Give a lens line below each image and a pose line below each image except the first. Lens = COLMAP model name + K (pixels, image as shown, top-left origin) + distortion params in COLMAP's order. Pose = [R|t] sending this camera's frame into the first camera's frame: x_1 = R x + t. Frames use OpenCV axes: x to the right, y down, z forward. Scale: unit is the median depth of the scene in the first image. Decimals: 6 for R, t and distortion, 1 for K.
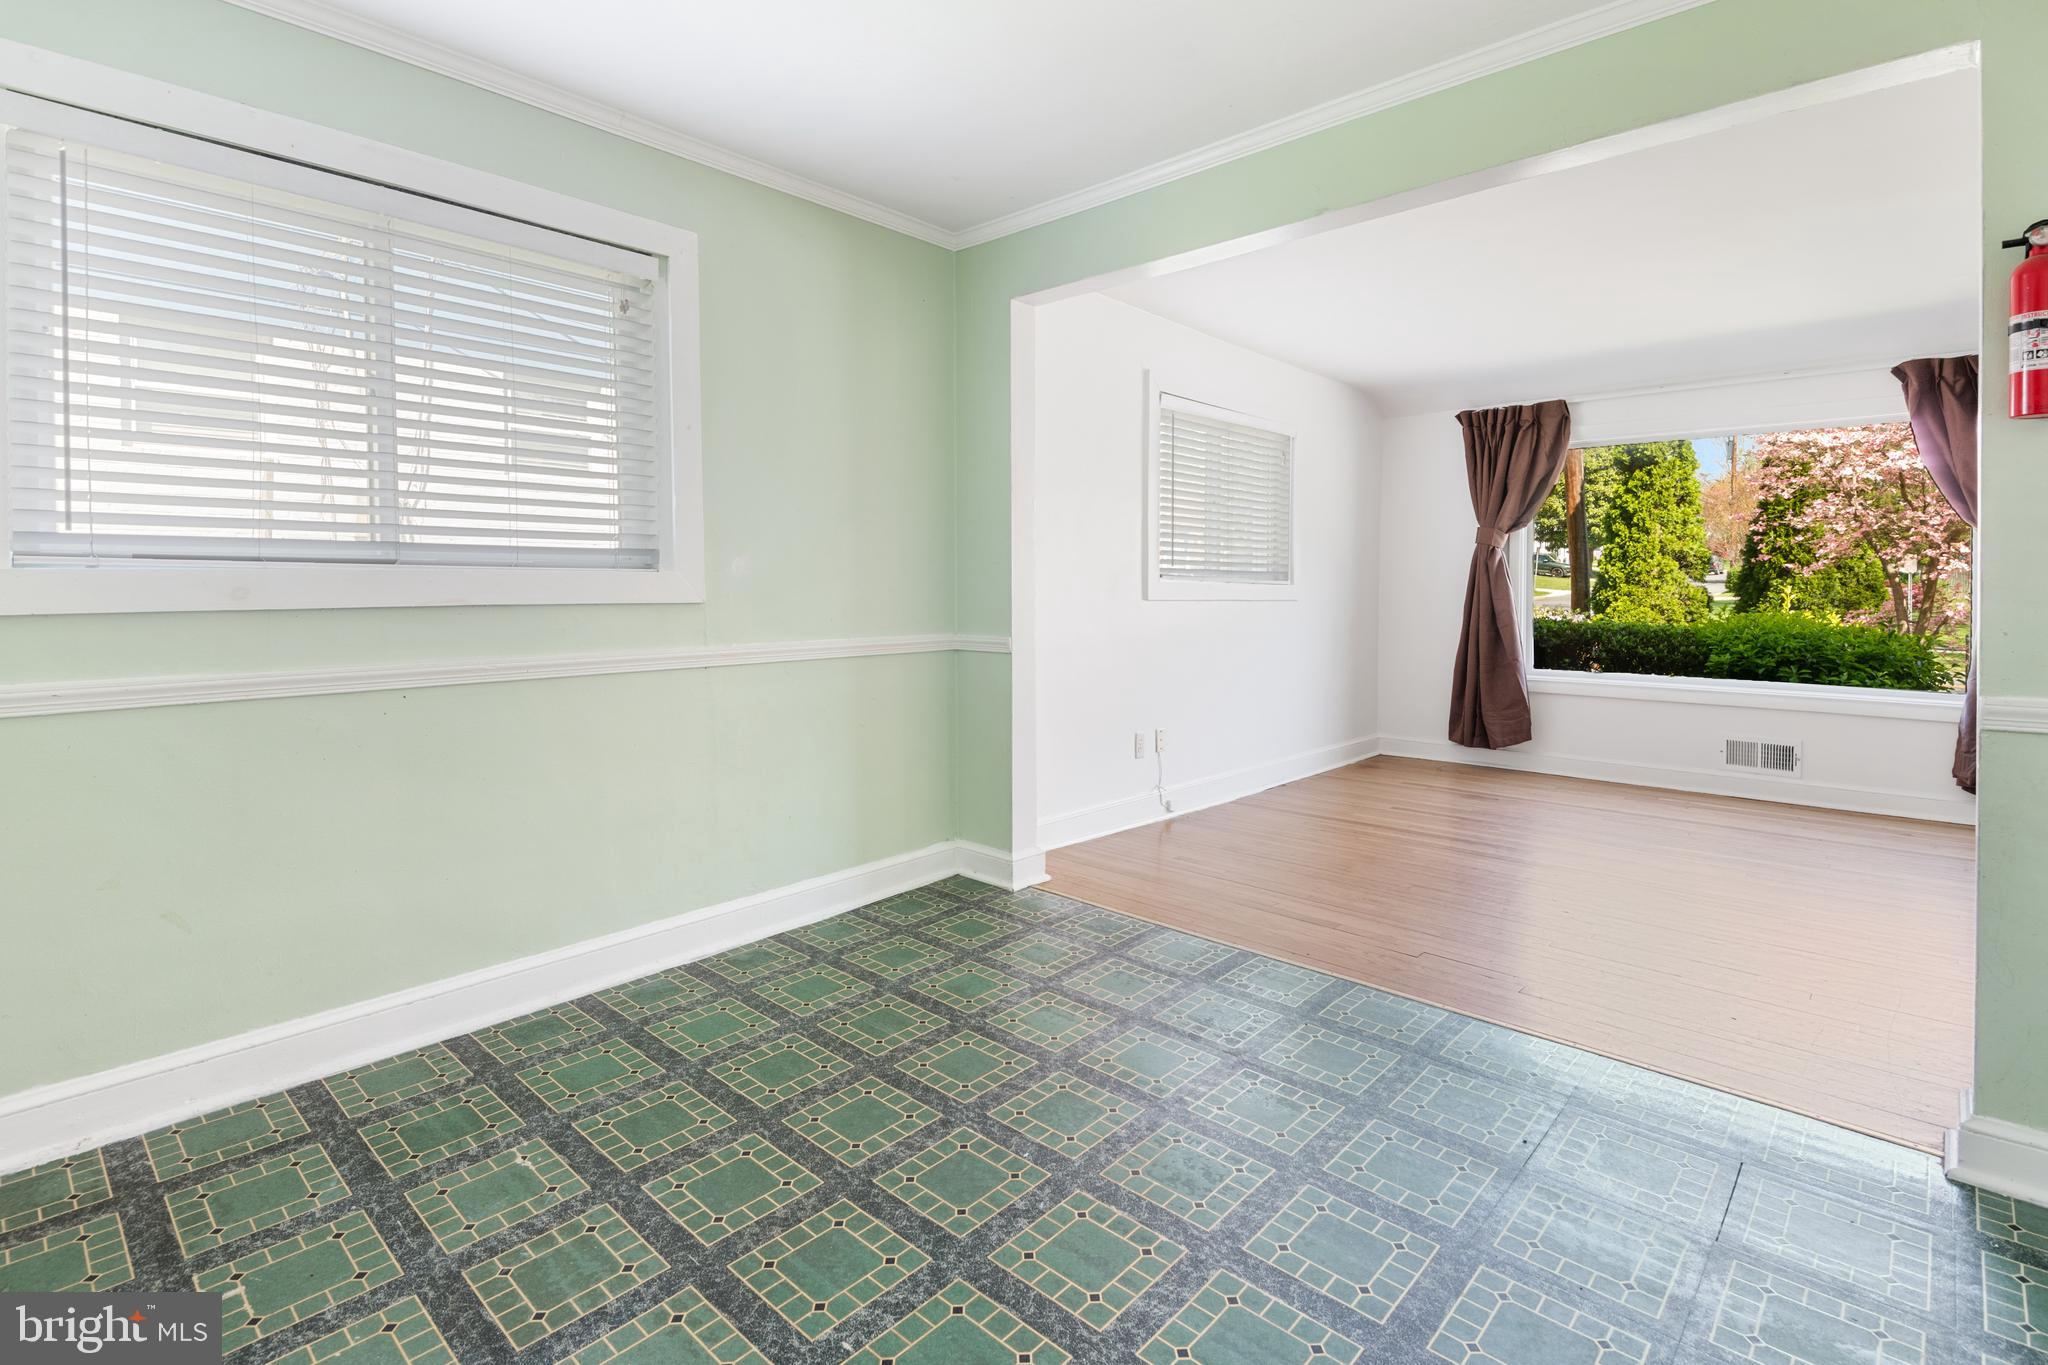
lens RADIAL K [[962.8, 0, 1025.1], [0, 962.8, 578.0], [0, 0, 1]] dist [0.040517, -0.024290]
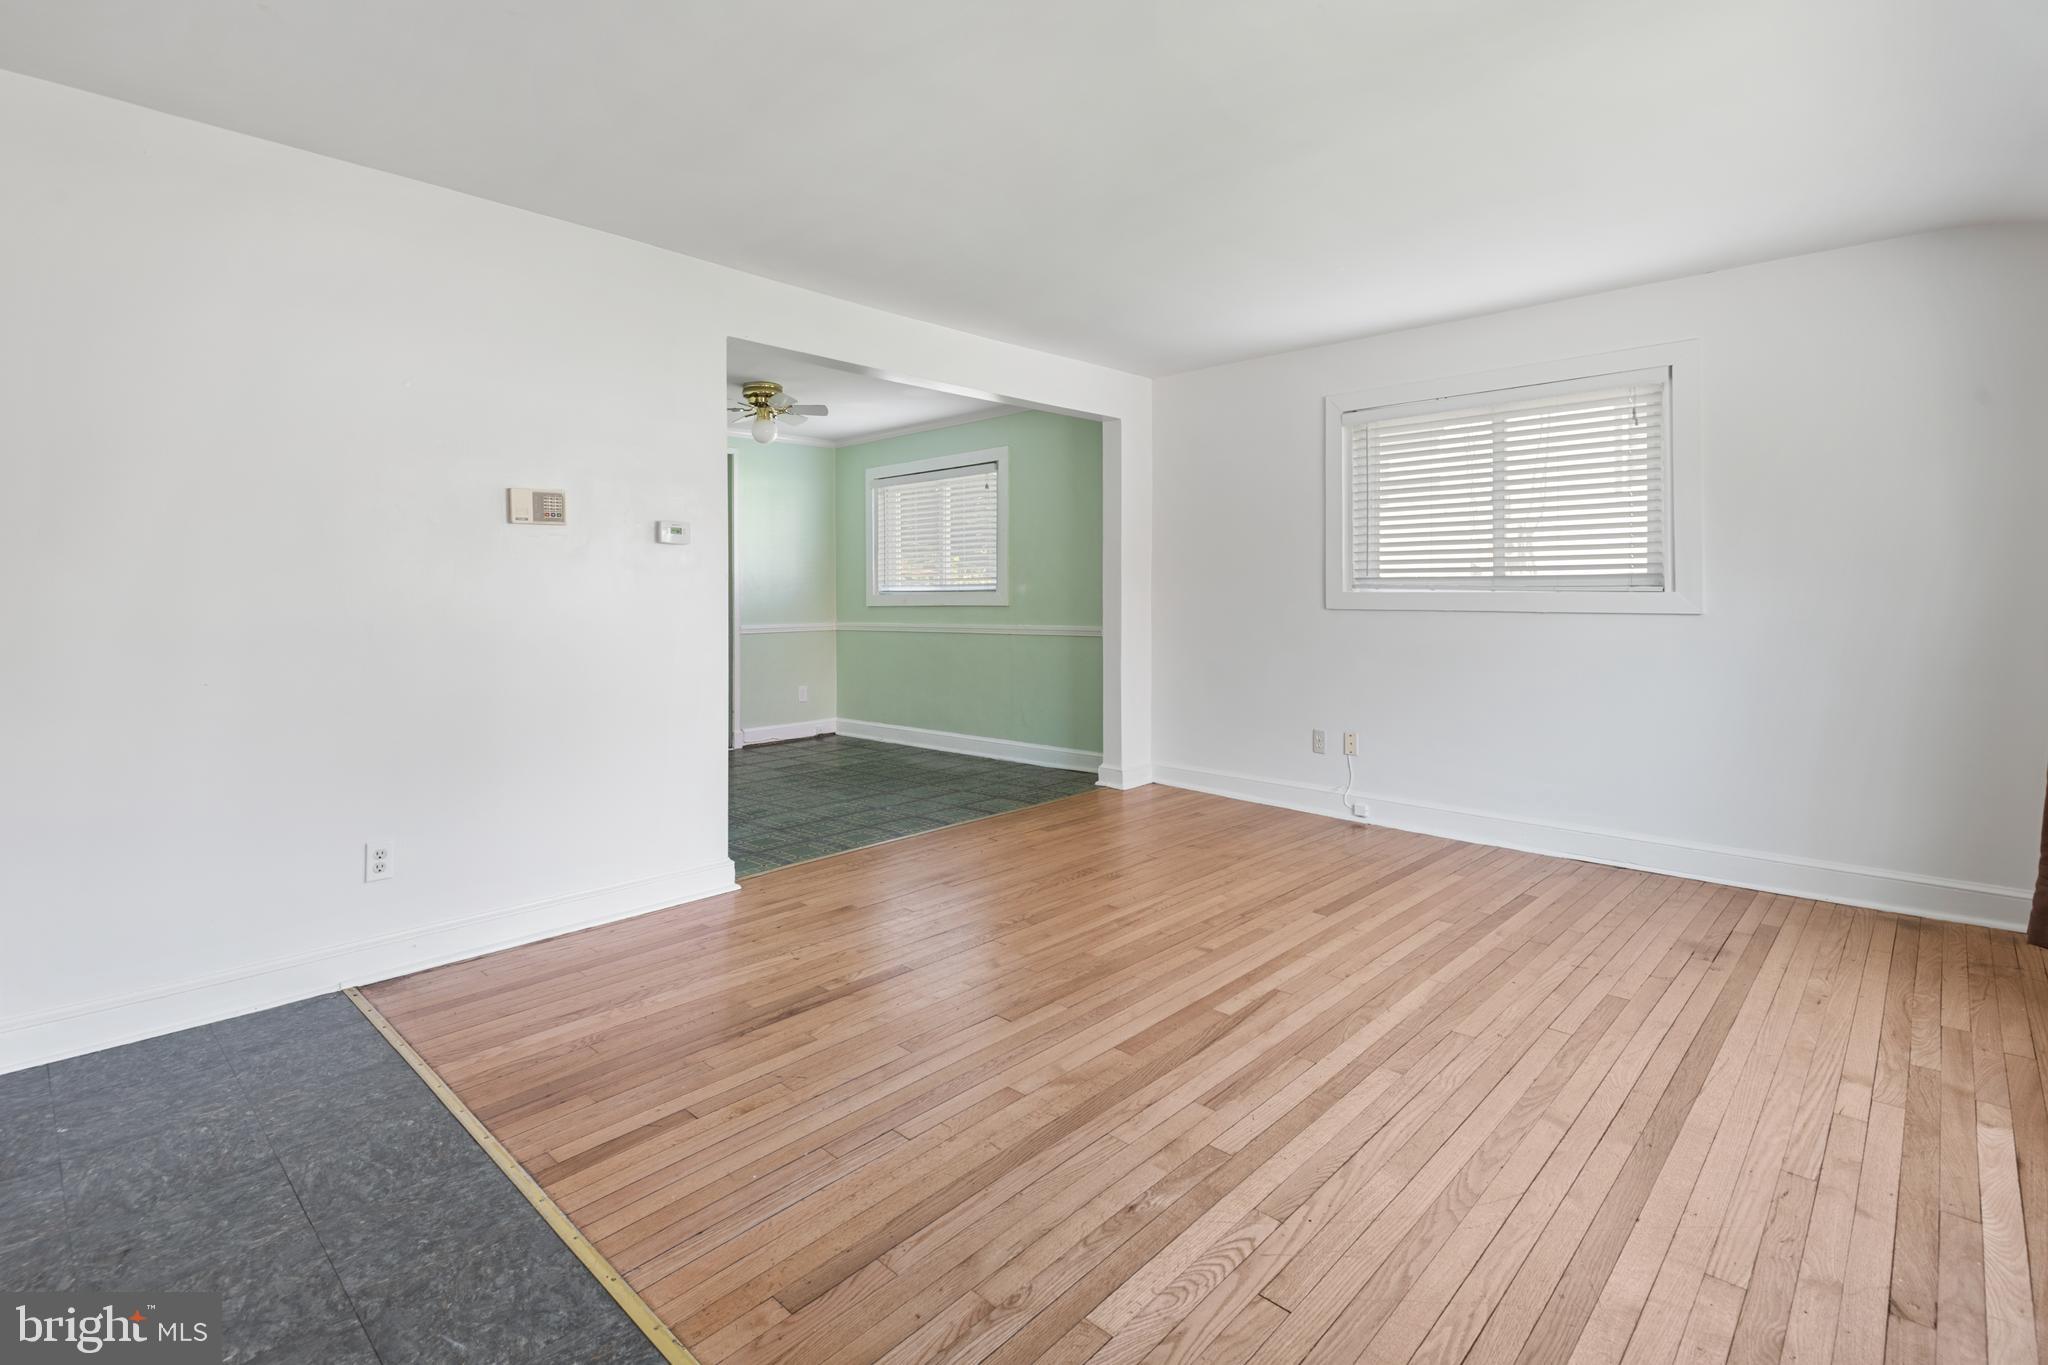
lens RADIAL K [[948.0, 0, 1040.1], [0, 948.0, 577.9], [0, 0, 1]] dist [0.035861, -0.023447]
pose [[-0.002739, -0.023190, -0.999727, 1.187102], [0.011589, 0.999663, -0.023220, 0.008045], [0.999929, -0.011649, -0.002469, 0.668083]]
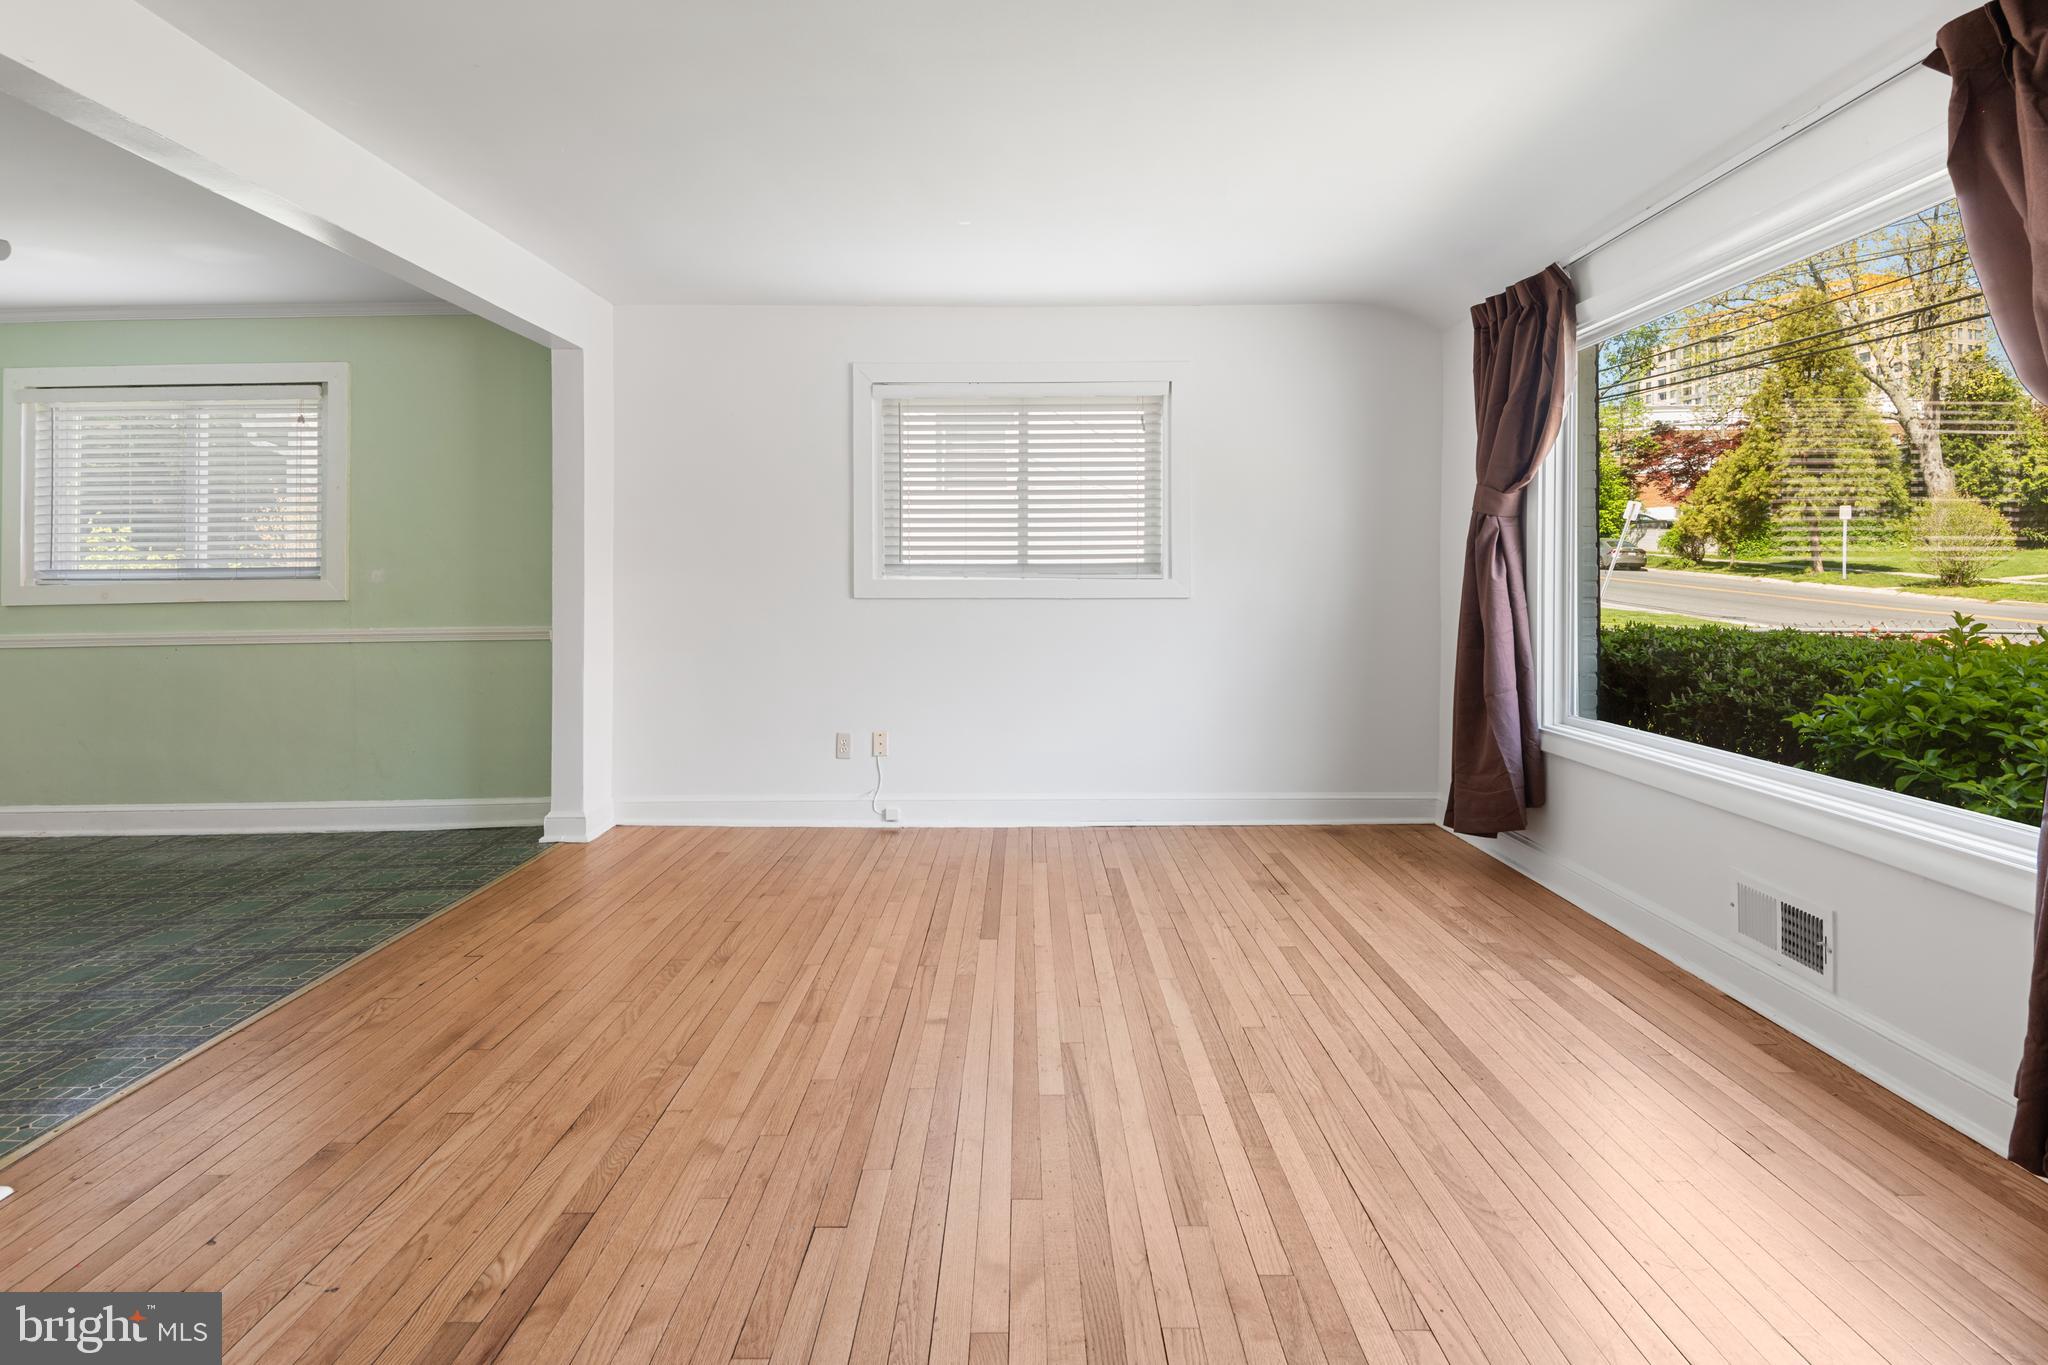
lens RADIAL K [[962.8, 0, 1025.1], [0, 962.8, 578.0], [0, 0, 1]] dist [0.040517, -0.024290]
pose [[0.679848, -0.013091, -0.733236, 0.955031], [0.015749, 0.999871, -0.003249, 0.007264], [0.733184, -0.009339, 0.679966, 0.450818]]
